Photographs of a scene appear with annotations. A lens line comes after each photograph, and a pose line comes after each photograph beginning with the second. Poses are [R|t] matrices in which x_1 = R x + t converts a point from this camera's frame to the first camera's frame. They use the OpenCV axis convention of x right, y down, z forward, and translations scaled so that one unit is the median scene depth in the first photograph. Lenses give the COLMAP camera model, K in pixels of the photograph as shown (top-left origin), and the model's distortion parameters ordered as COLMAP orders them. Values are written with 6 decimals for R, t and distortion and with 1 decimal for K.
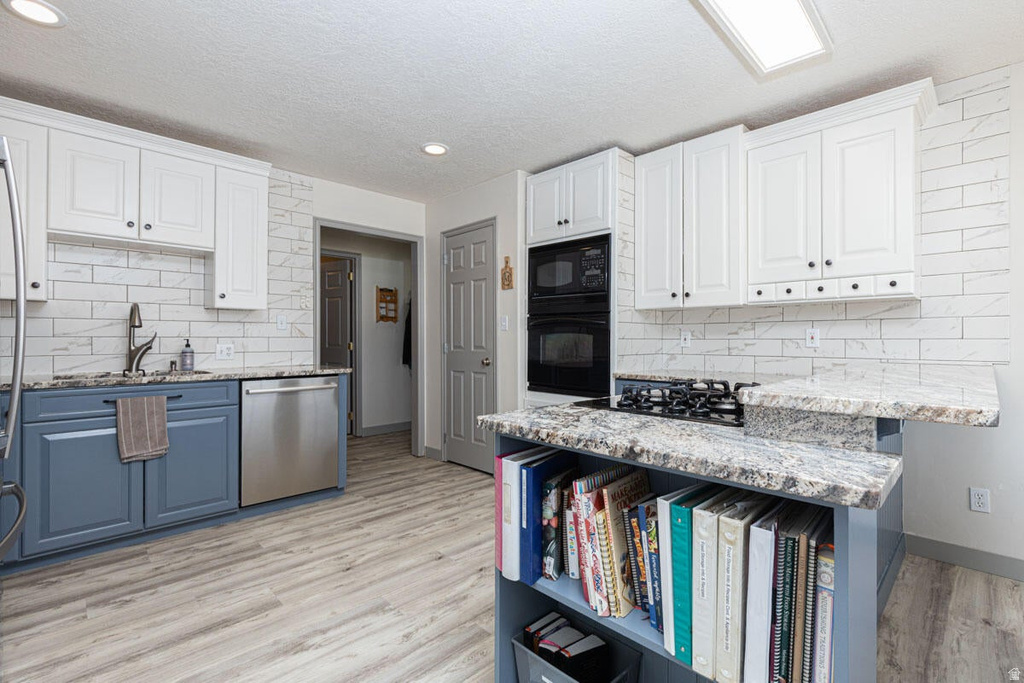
lens RADIAL K [[458.4, 0, 522.7], [0, 458.4, 341.7], [0, 0, 1]] dist [0.004211, 0.000345]
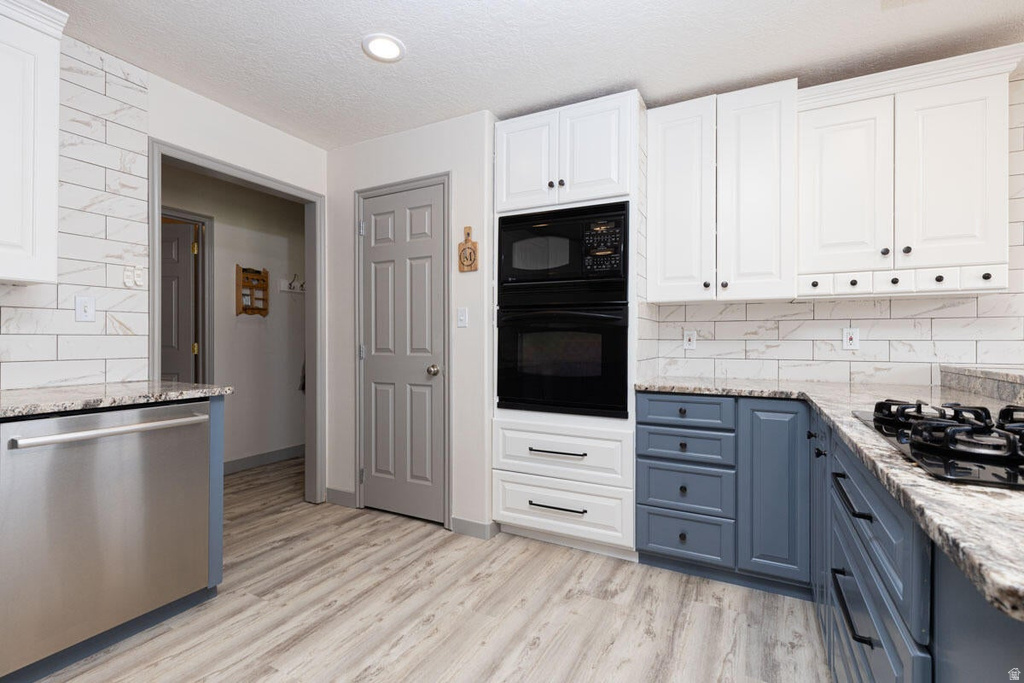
lens RADIAL K [[458.4, 0, 522.7], [0, 458.4, 341.7], [0, 0, 1]] dist [0.004211, 0.000345]
pose [[0.950817, 0.001053, 0.309750, -0.192448], [-0.000984, 0.999999, -0.000379, -0.001653], [-0.309750, 0.000056, 0.950818, 0.296279]]
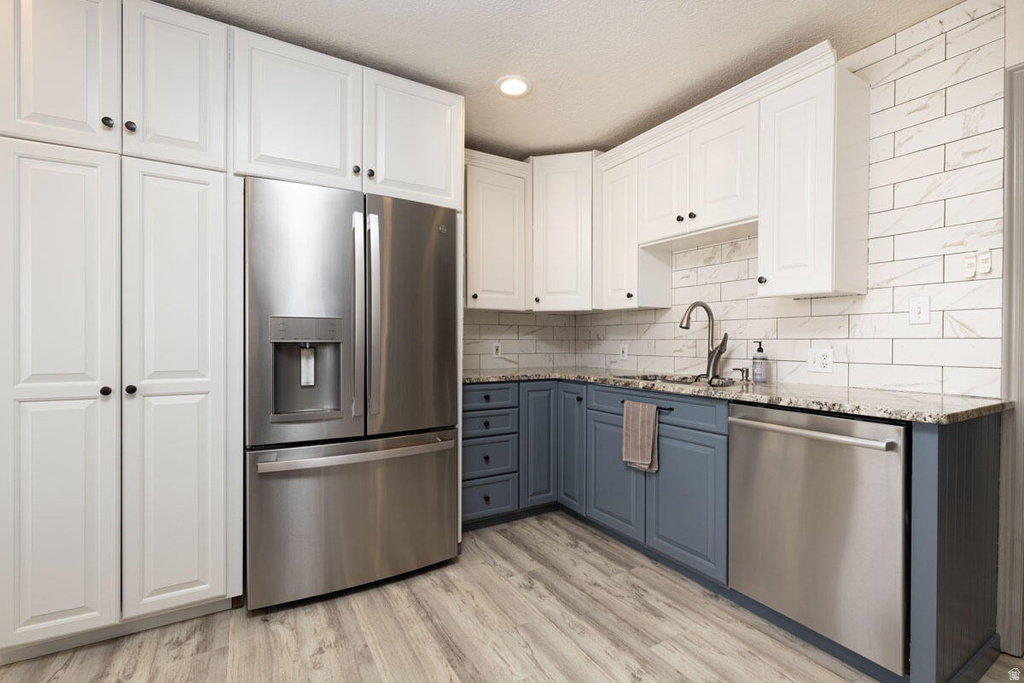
lens RADIAL K [[458.4, 0, 522.7], [0, 458.4, 341.7], [0, 0, 1]] dist [0.004211, 0.000345]
pose [[-0.231009, 0.000631, -0.972951, 0.103751], [-0.008217, 0.999963, 0.002600, -0.003796], [0.972917, 0.008595, -0.230995, 0.715232]]
